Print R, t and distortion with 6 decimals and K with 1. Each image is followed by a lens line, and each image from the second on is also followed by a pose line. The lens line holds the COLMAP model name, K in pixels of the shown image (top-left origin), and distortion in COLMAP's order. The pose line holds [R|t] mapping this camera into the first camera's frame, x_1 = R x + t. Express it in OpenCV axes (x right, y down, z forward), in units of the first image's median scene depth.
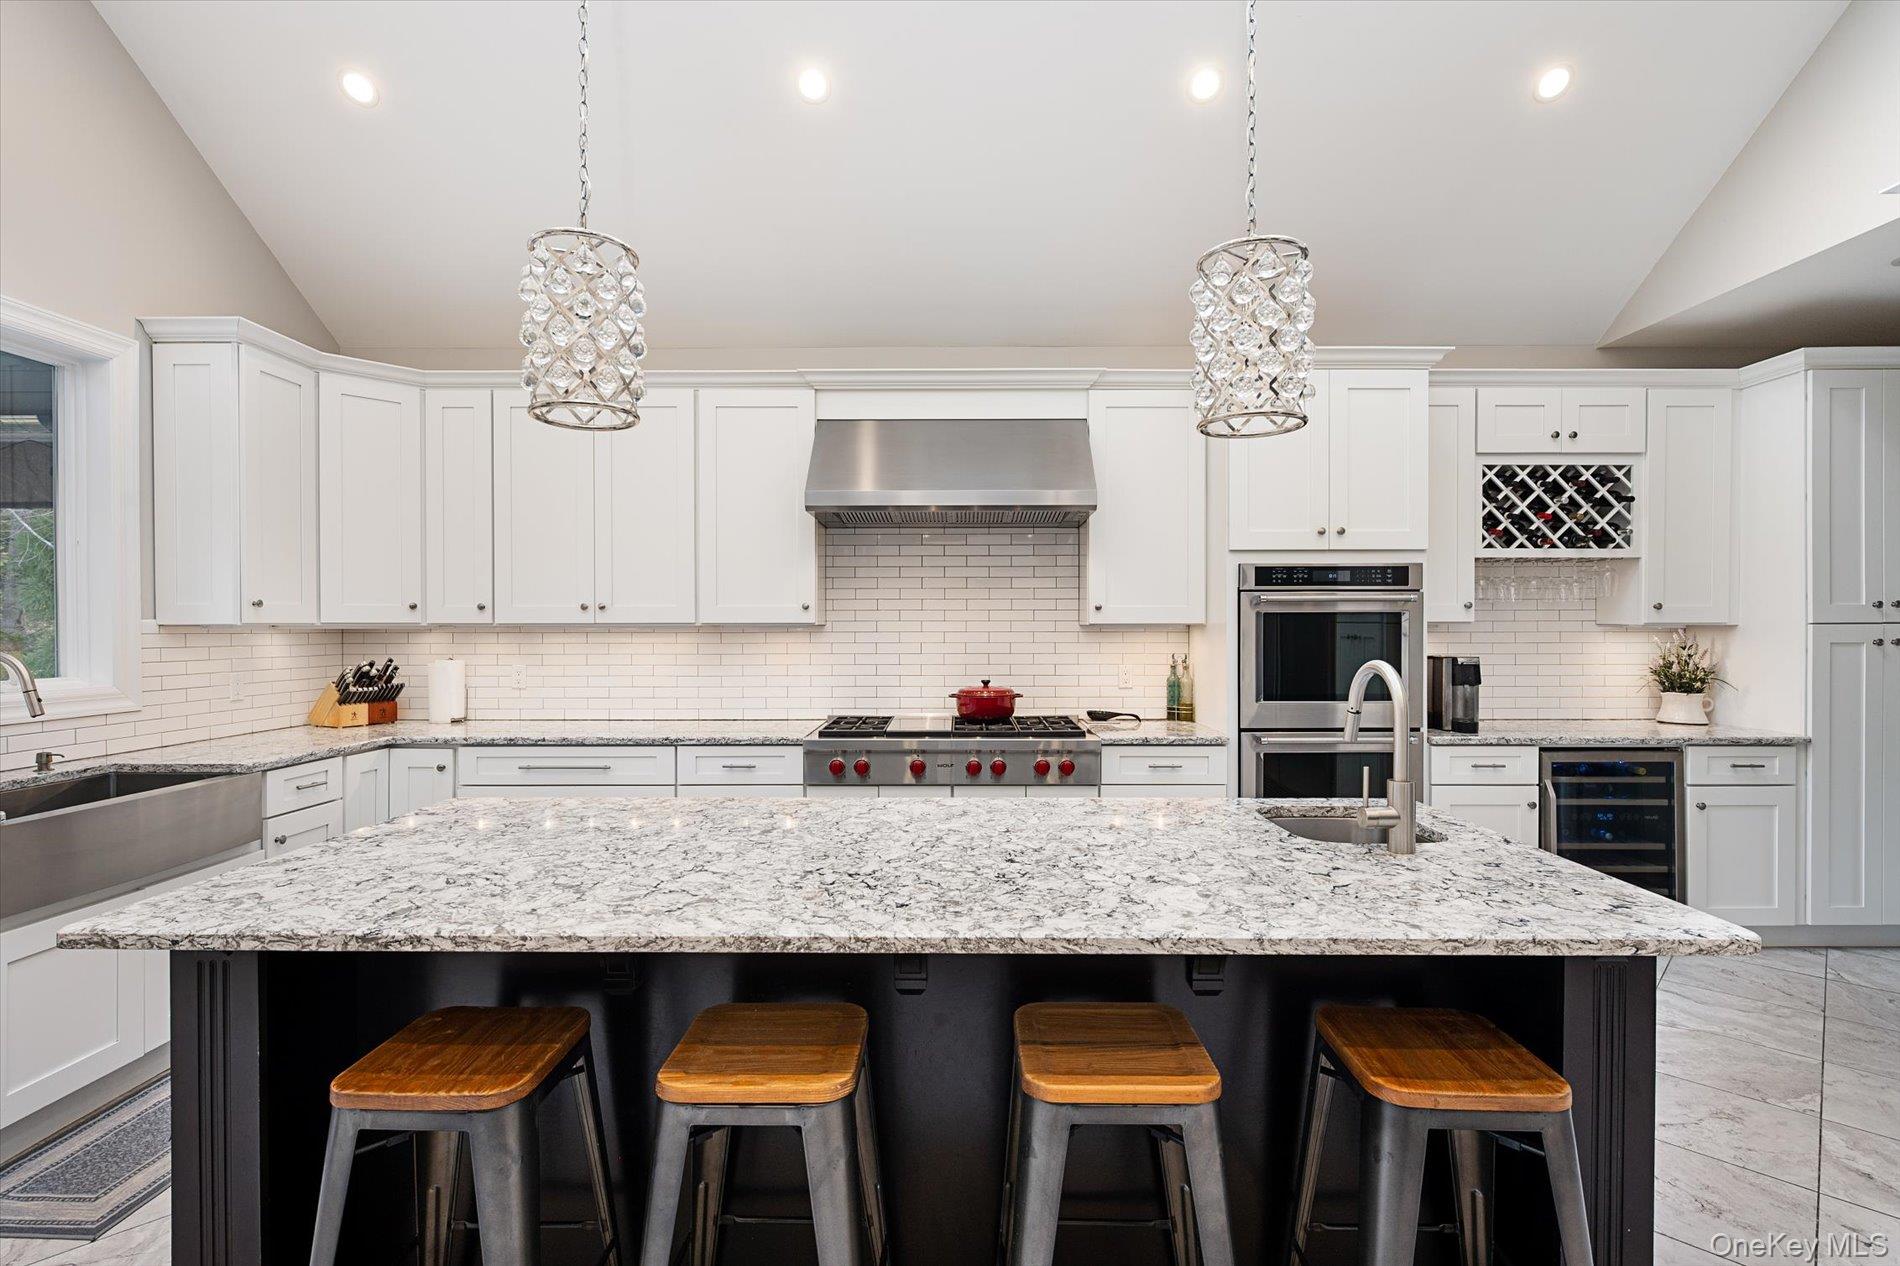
lens RADIAL K [[960.1, 0, 957.5], [0, 960.1, 631.1], [0, 0, 1]] dist [-0.005370, -0.000159]
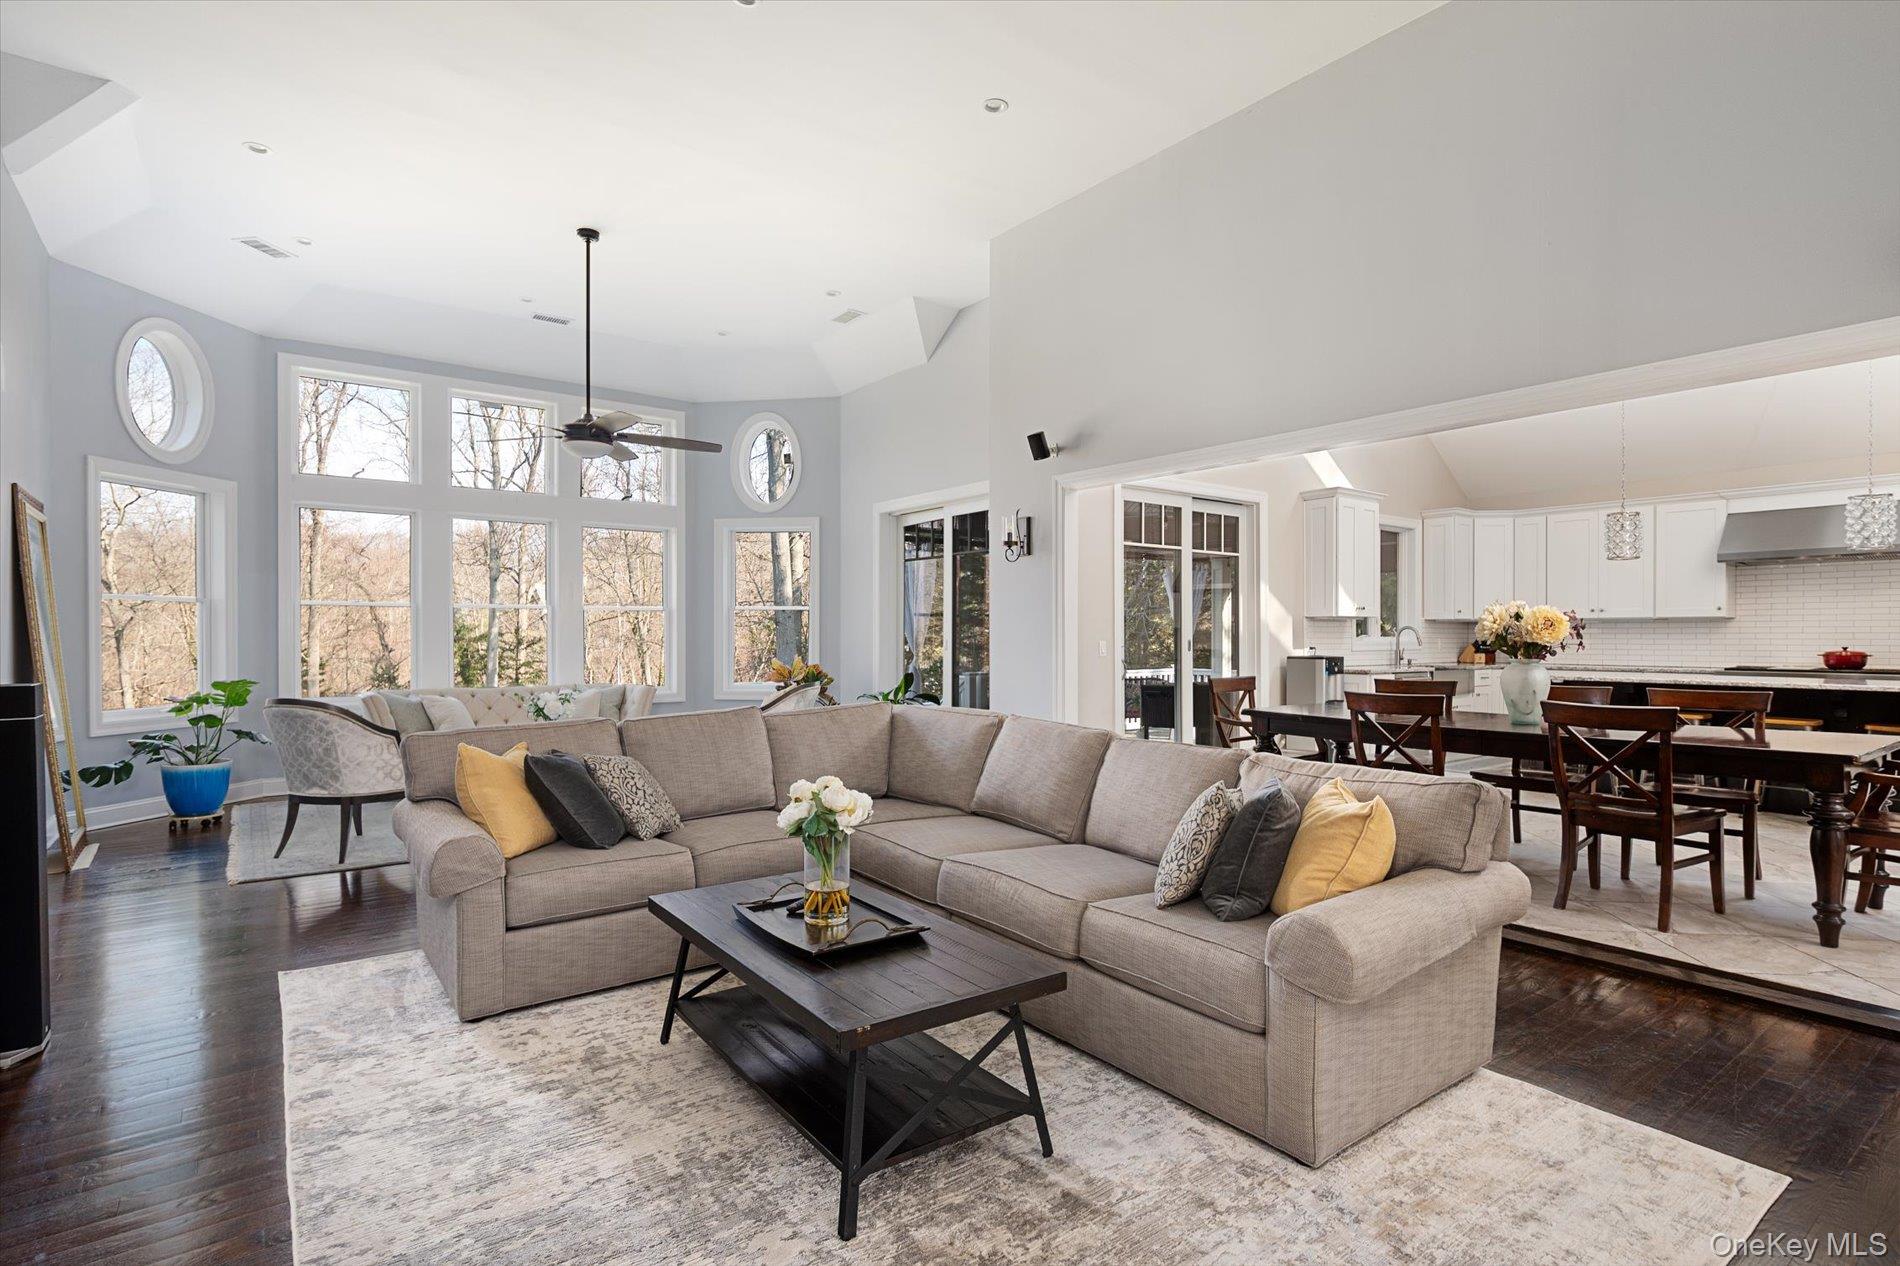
lens RADIAL K [[960.1, 0, 951.9], [0, 960.1, 634.7], [0, 0, 1]] dist [-0.005370, -0.000159]
pose [[0.629062, 0.002788, -0.777350, 0.380333], [-0.000305, 0.999994, 0.003339, 0.022453], [0.777355, -0.001863, 0.629060, -1.476023]]
